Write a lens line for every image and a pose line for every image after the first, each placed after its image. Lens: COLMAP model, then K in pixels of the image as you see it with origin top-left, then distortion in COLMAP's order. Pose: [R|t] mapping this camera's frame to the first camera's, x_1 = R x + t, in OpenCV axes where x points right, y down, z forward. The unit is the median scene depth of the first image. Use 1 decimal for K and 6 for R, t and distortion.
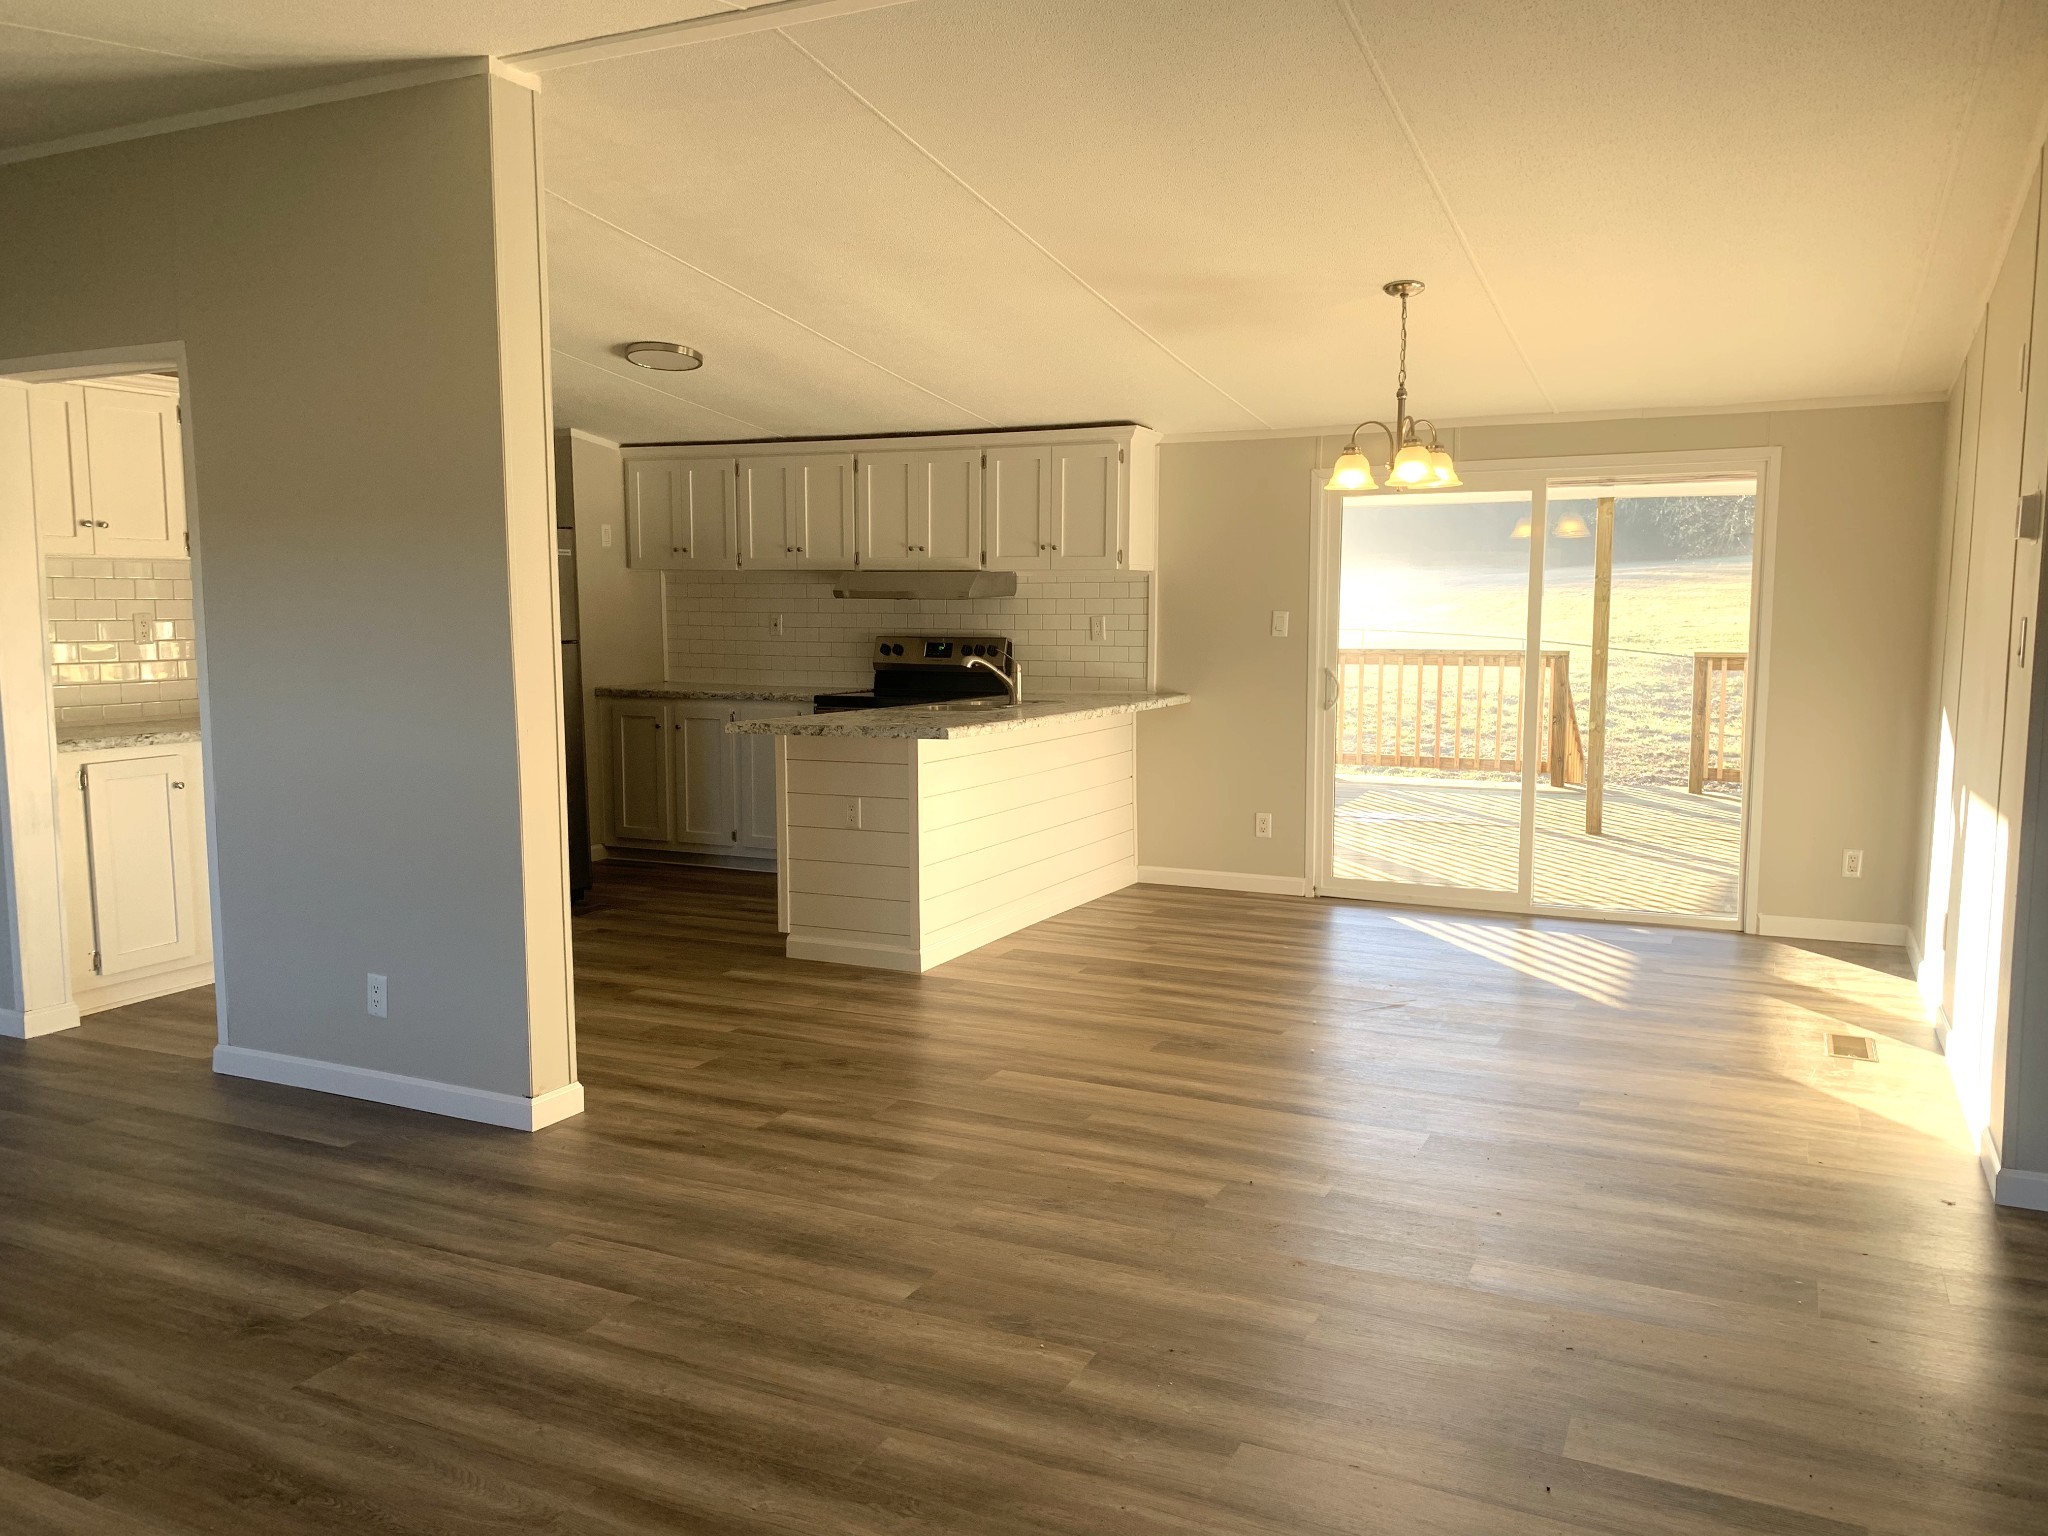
lens RADIAL K [[1579.7, 0, 1056.4], [0, 1579.7, 774.1], [0, 0, 1]] dist [0.066162, -0.067512]
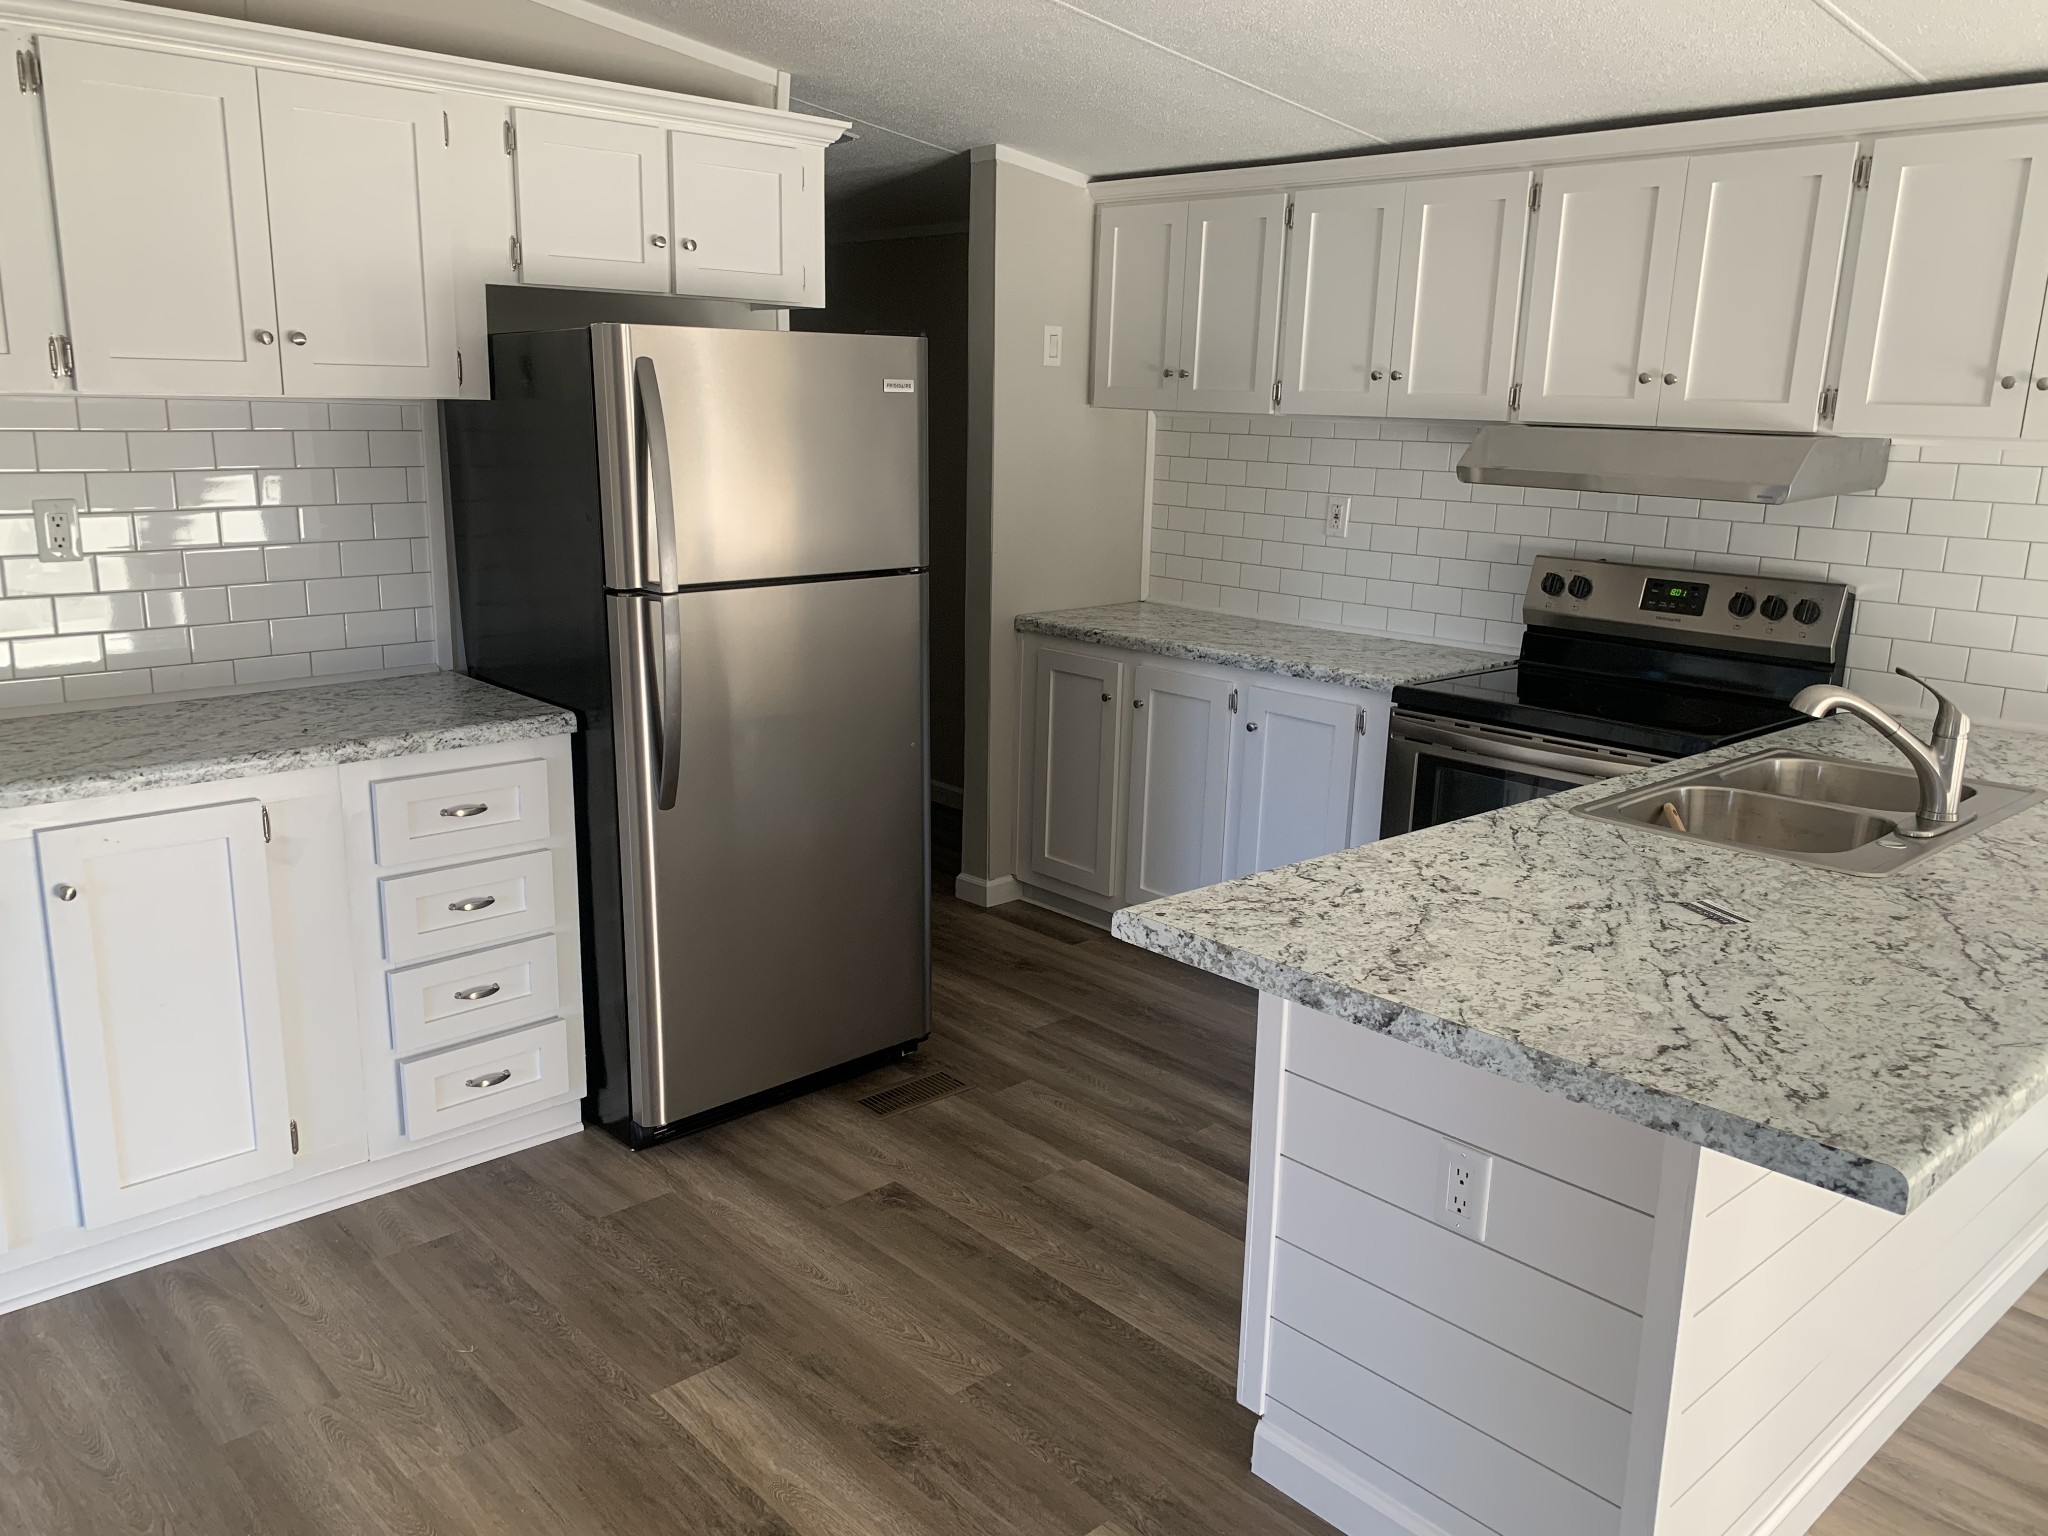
lens RADIAL K [[1579.7, 0, 1007.0], [0, 1579.7, 751.8], [0, 0, 1]] dist [0.066162, -0.067512]
pose [[0.921129, 0.107799, -0.374034, -0.098465], [-0.067043, 0.990465, 0.120351, -0.101097], [0.383441, -0.085783, 0.919573, 0.634668]]
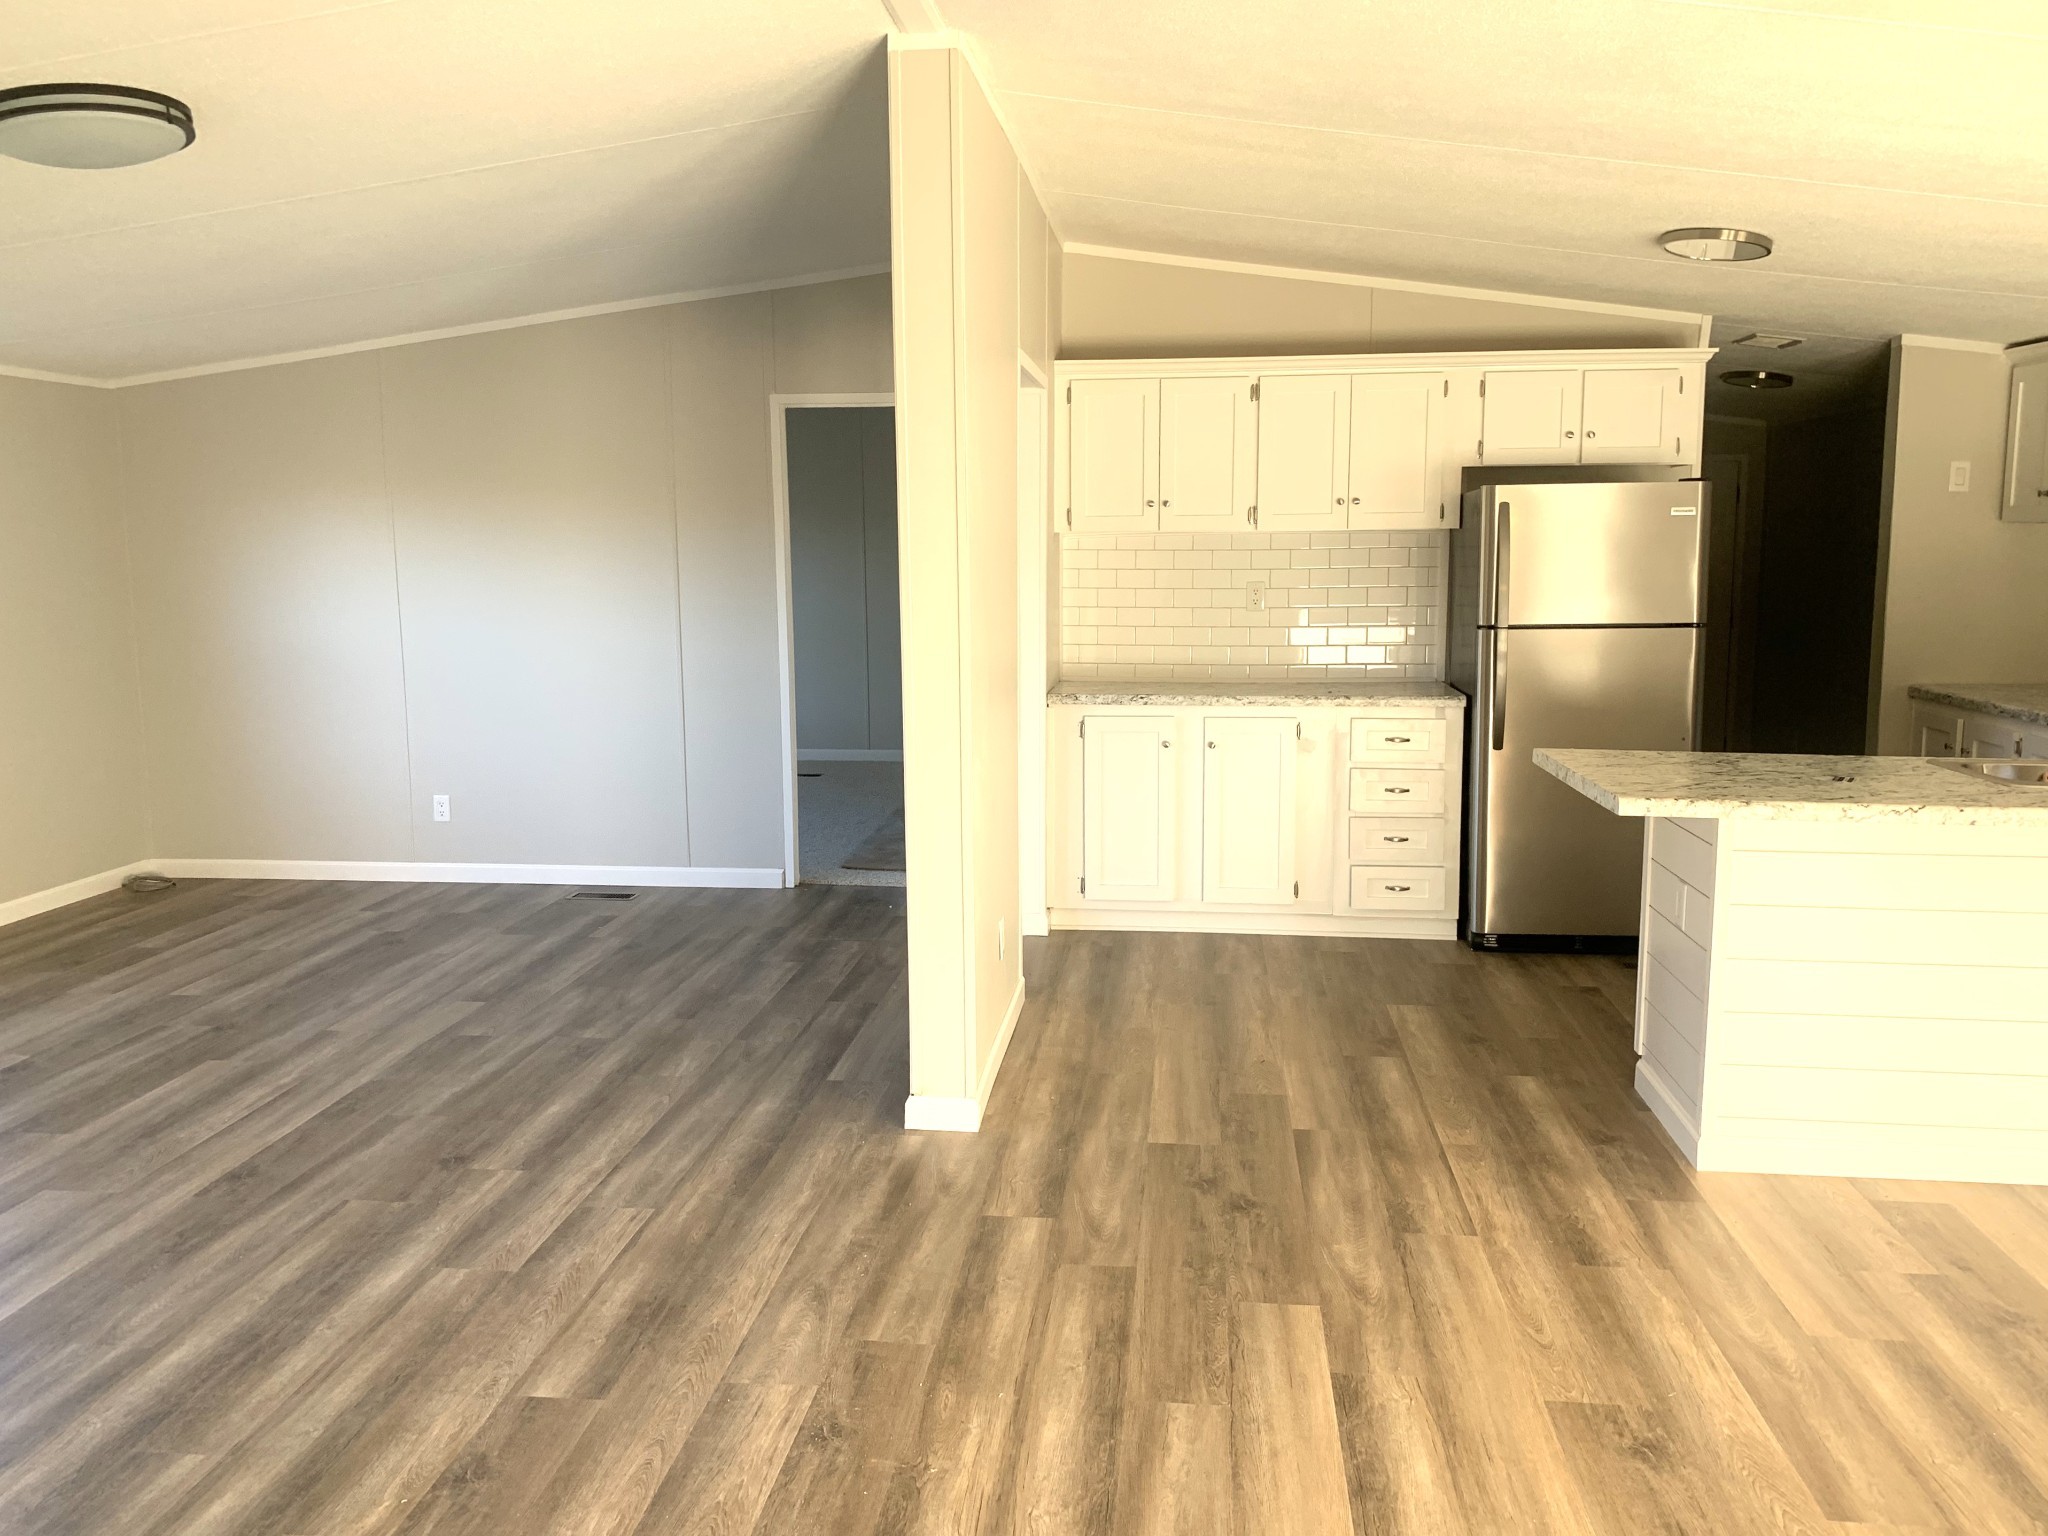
lens RADIAL K [[1664.1, 0, 986.4], [0, 1664.1, 752.2], [0, 0, 1]] dist [0.041087, -0.054884]
pose [[0.305894, 0.126194, -0.943665, 0.431992], [-0.099513, 0.989985, 0.100130, -0.079422], [0.946851, 0.063278, 0.315388, 0.478283]]
